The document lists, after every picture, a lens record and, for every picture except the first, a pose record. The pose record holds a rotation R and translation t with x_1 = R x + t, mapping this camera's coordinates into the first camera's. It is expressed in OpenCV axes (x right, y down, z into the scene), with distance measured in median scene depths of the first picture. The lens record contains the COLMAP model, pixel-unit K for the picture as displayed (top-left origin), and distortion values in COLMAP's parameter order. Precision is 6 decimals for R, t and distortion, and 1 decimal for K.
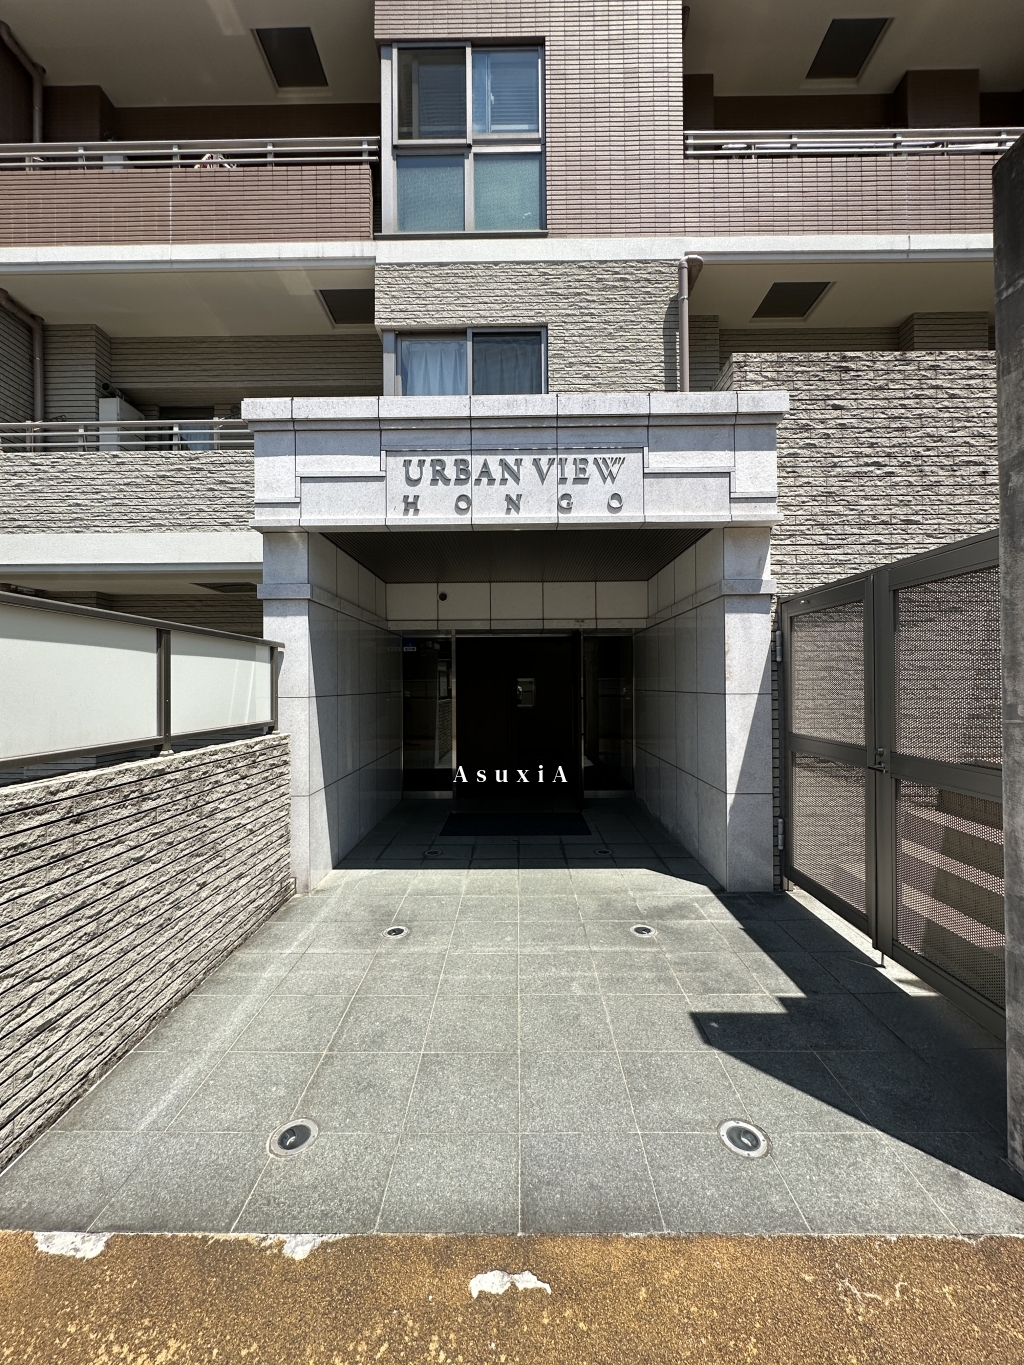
lens RADIAL K [[546.3, 0, 512.7], [0, 546.3, 680.5], [0, 0, 1]] dist [0.001104, 0.000215]
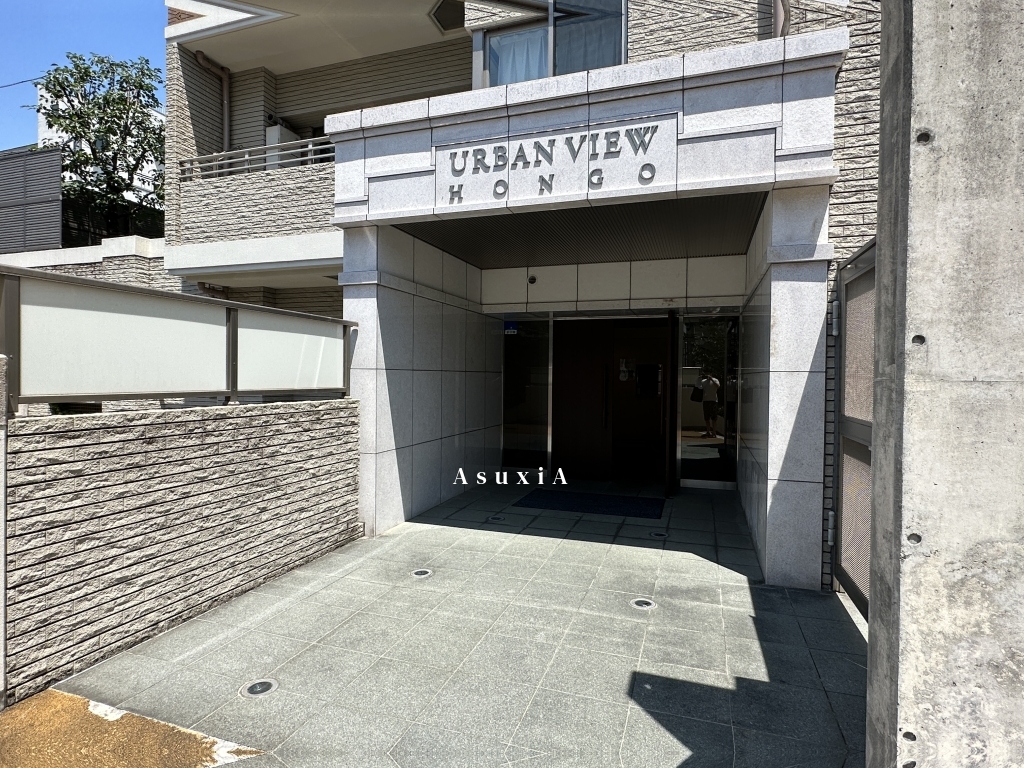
lens RADIAL K [[558.0, 0, 511.0], [0, 558.0, 384.7], [0, 0, 1]] dist [0.000122, -0.000398]
pose [[0.948424, 0.022075, -0.316236, 0.281632], [-0.014896, 0.999574, 0.025100, 0.031205], [0.316656, -0.019095, 0.948348, -0.031963]]
